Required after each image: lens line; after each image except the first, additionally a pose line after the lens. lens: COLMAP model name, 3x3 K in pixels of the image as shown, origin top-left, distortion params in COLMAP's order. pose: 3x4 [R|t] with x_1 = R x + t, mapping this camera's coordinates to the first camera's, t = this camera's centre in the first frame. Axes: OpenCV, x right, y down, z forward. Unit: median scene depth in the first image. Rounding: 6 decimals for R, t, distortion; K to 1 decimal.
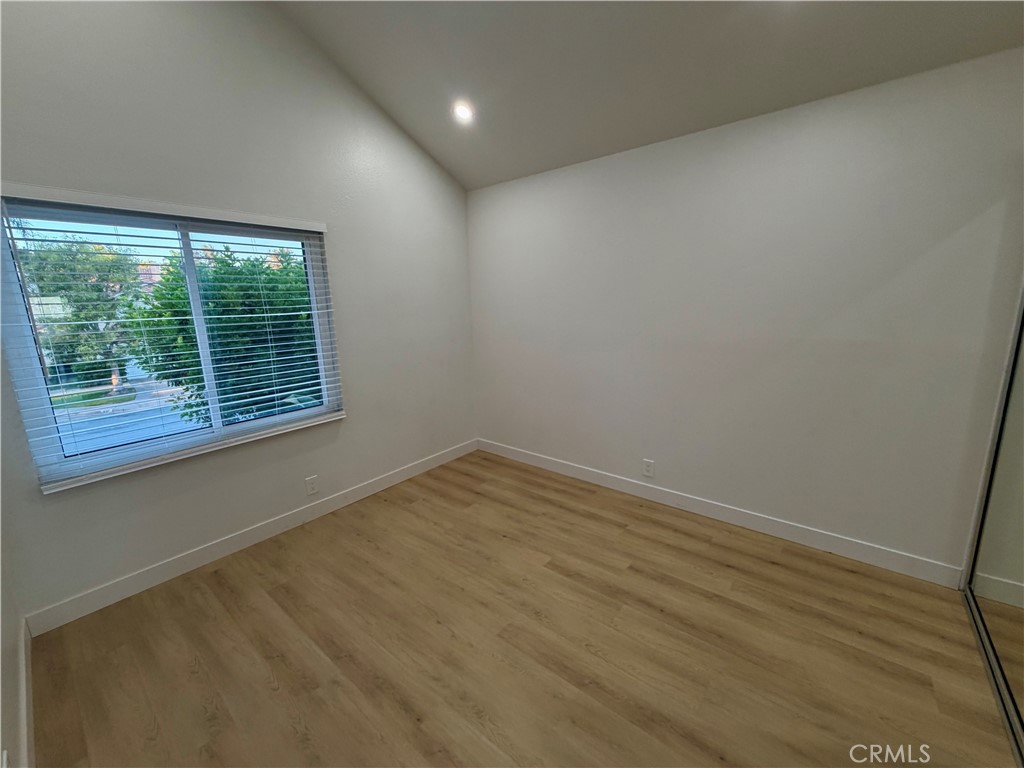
lens RADIAL K [[406.4, 0, 514.4], [0, 406.4, 385.4], [0, 0, 1]] dist [0.001693, 0.000128]
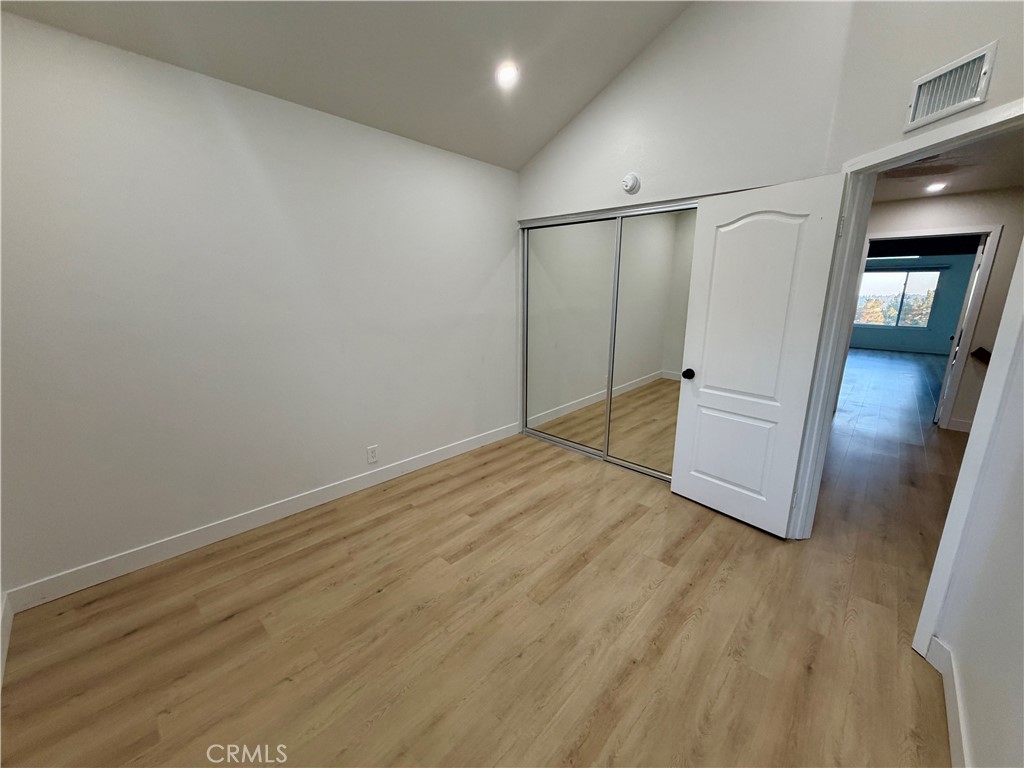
lens RADIAL K [[406.4, 0, 508.8], [0, 406.4, 378.1], [0, 0, 1]] dist [0.001693, 0.000128]
pose [[0.076536, -0.190225, 0.978753, -0.702467], [0.186246, 0.967082, 0.173393, -0.105650], [-0.979518, 0.169018, 0.109445, 0.635932]]
